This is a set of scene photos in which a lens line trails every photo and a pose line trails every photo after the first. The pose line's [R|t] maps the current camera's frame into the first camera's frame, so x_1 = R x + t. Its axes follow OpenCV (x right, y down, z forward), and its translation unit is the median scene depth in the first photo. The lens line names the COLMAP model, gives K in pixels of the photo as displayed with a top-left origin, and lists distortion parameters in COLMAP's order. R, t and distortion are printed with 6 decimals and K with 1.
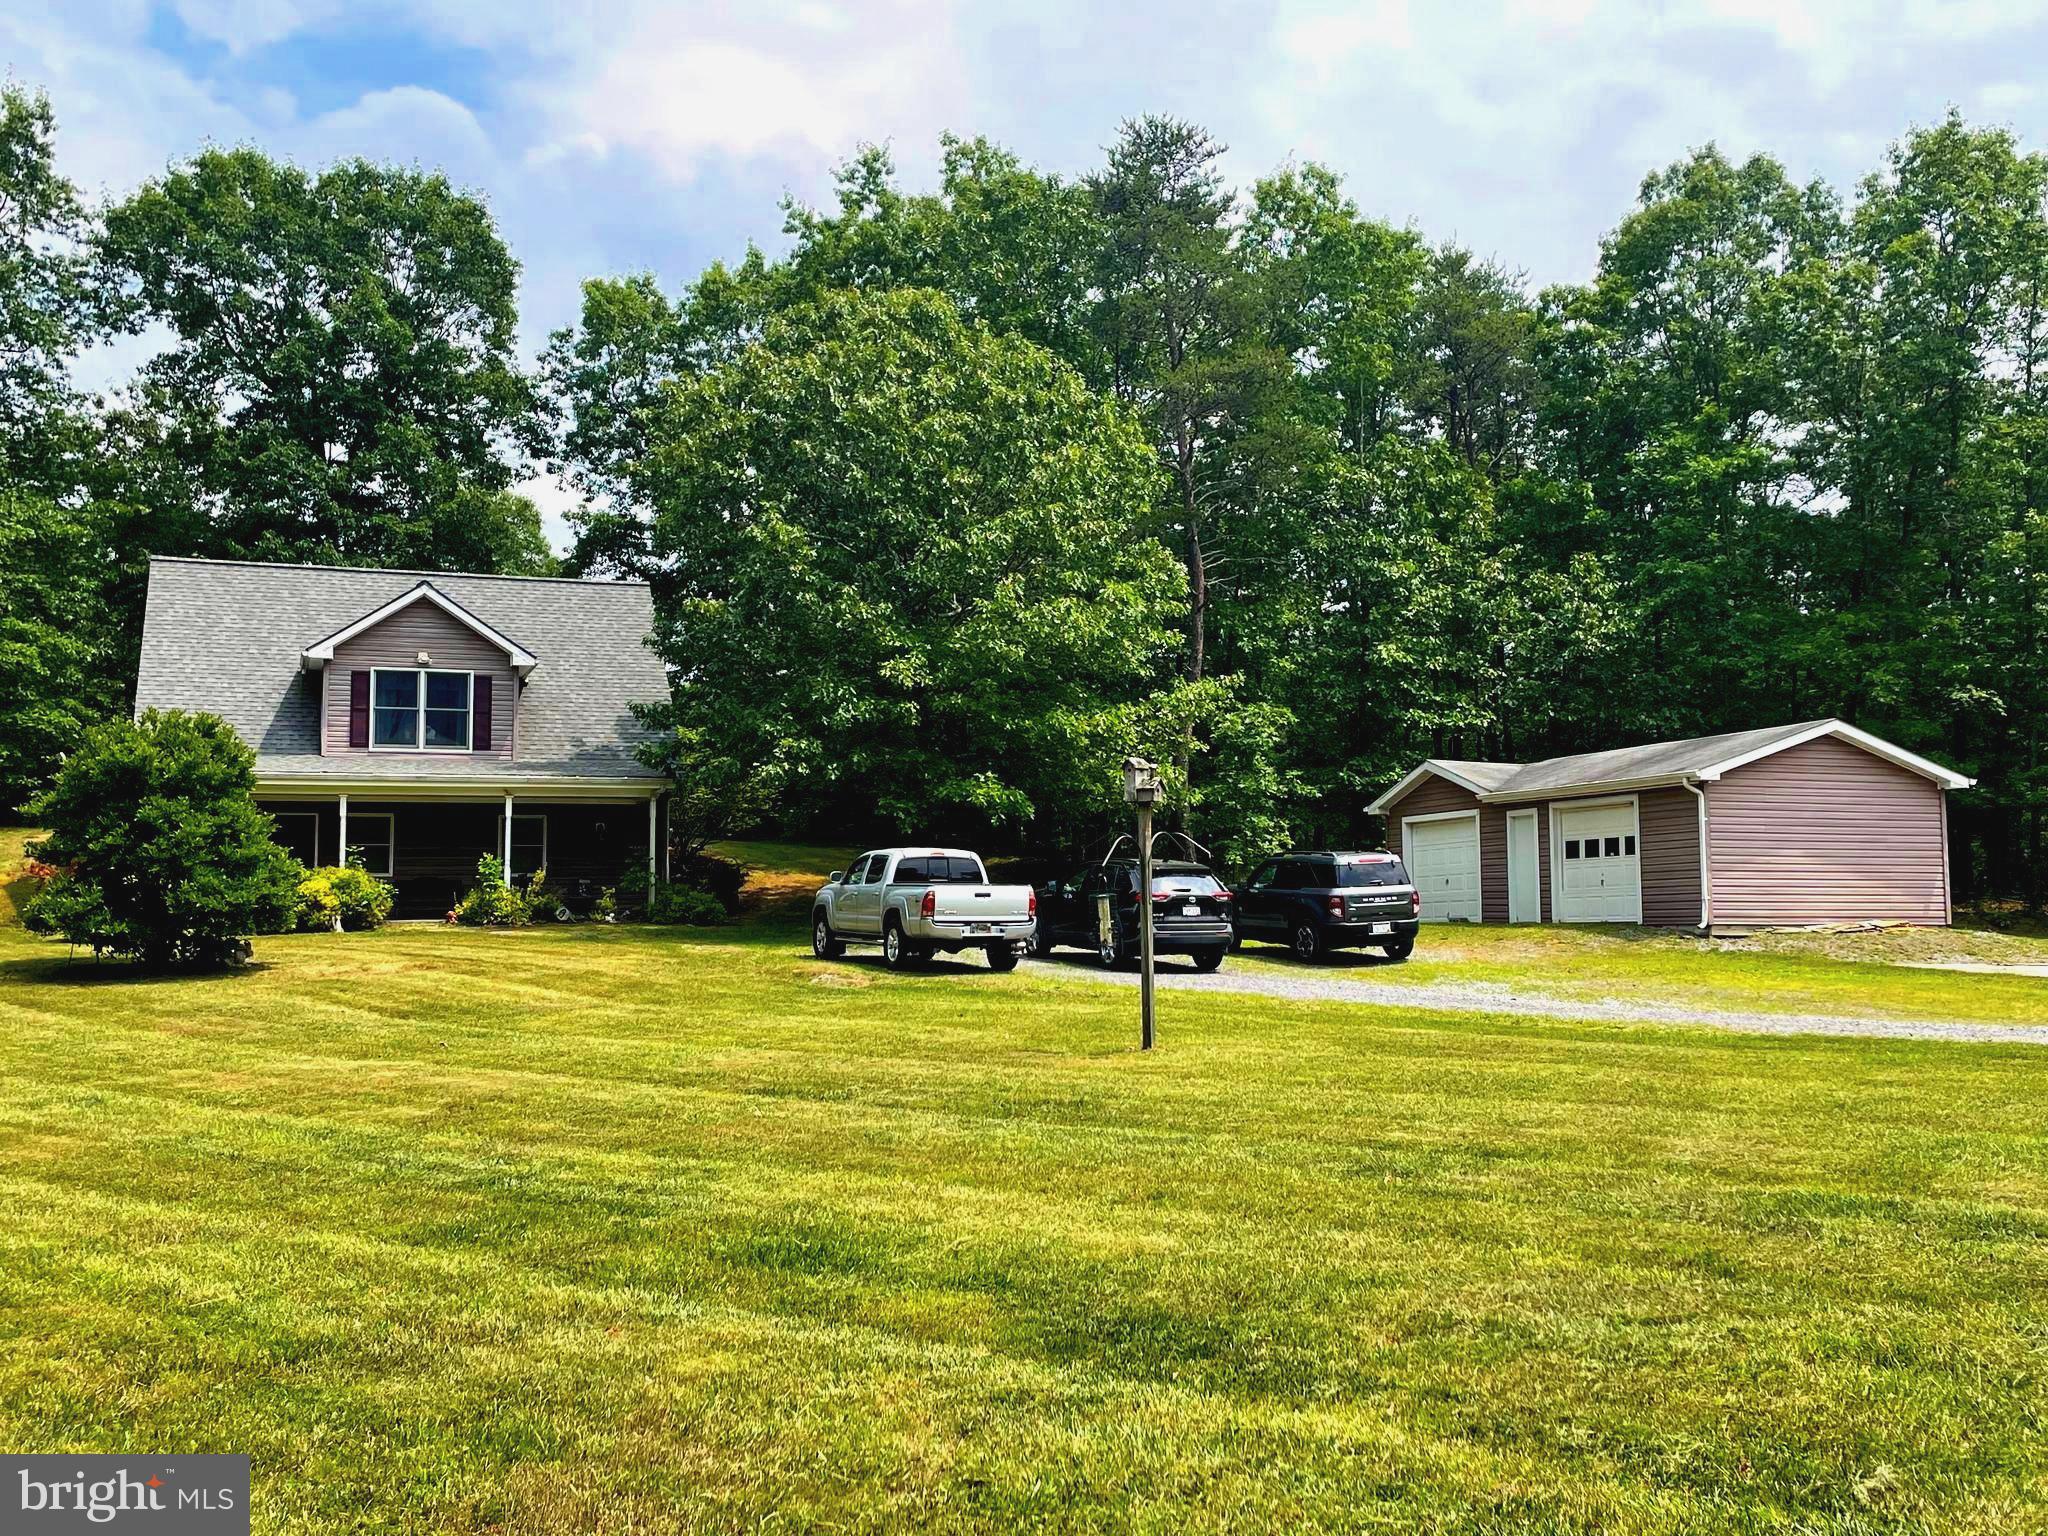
lens RADIAL K [[2037.2, 0, 1024.0], [0, 2037.2, 768.0], [0, 0, 1]] dist [0.069364, -0.013898]
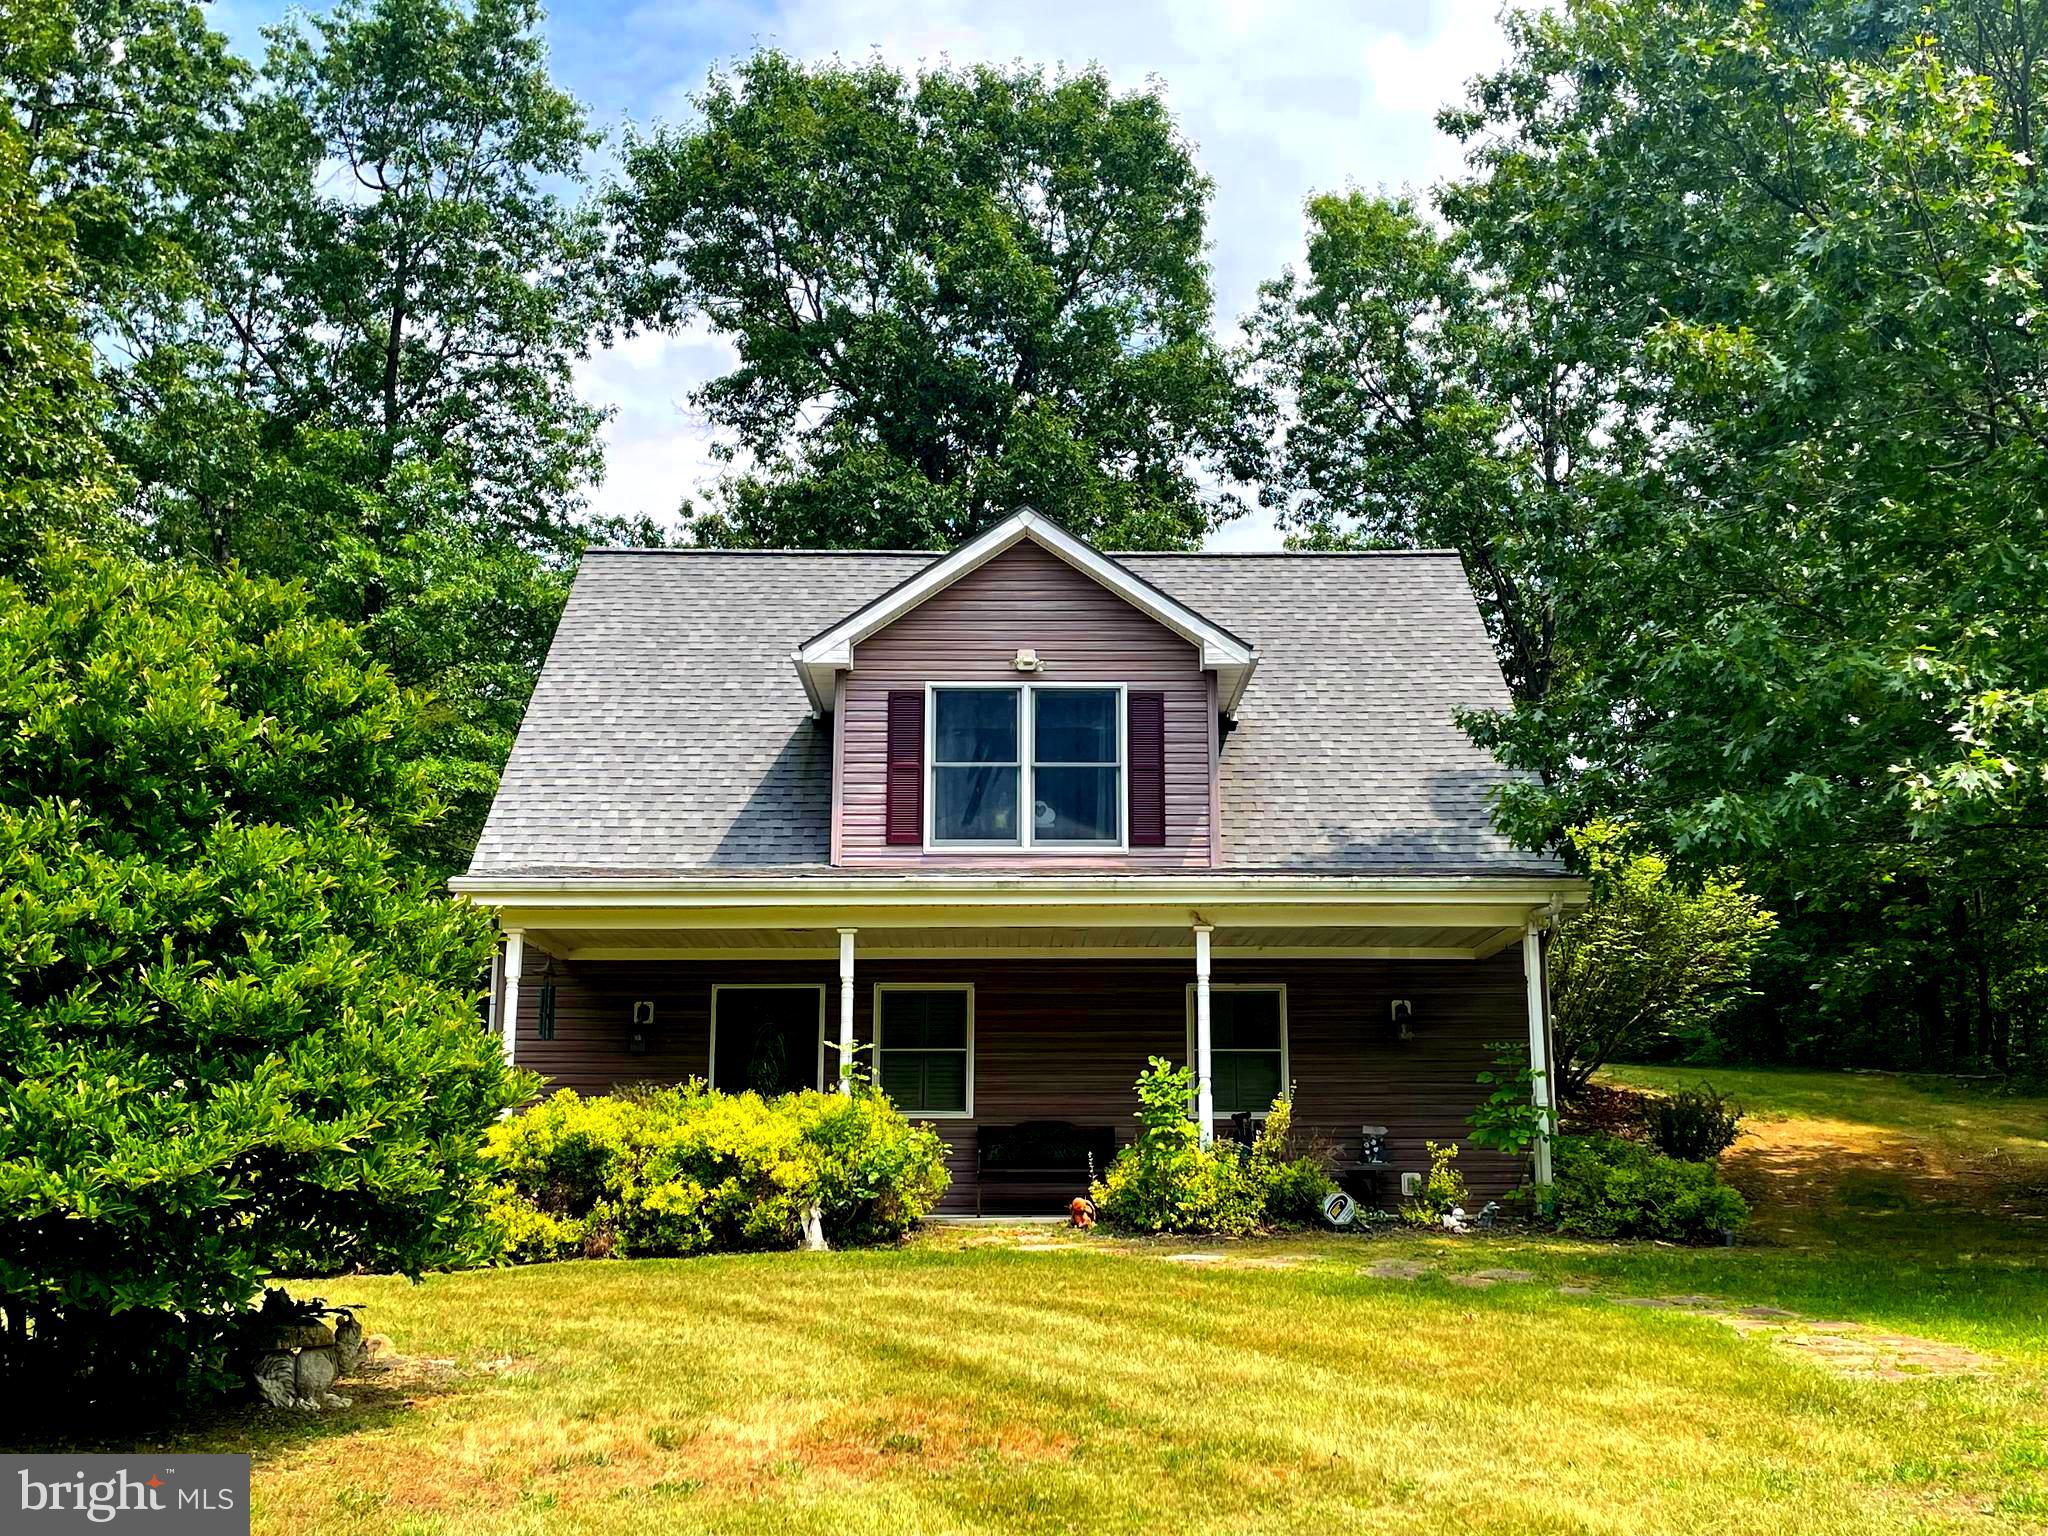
lens RADIAL K [[2171.2, 0, 1023.7], [0, 2171.2, 722.5], [0, 0, 1]] dist [0.250422, -0.701180]
pose [[0.942672, -0.065591, -0.327211, -0.126167], [0.020049, 0.989855, -0.140660, 0.033596], [0.333118, 0.126036, 0.934424, 0.520361]]
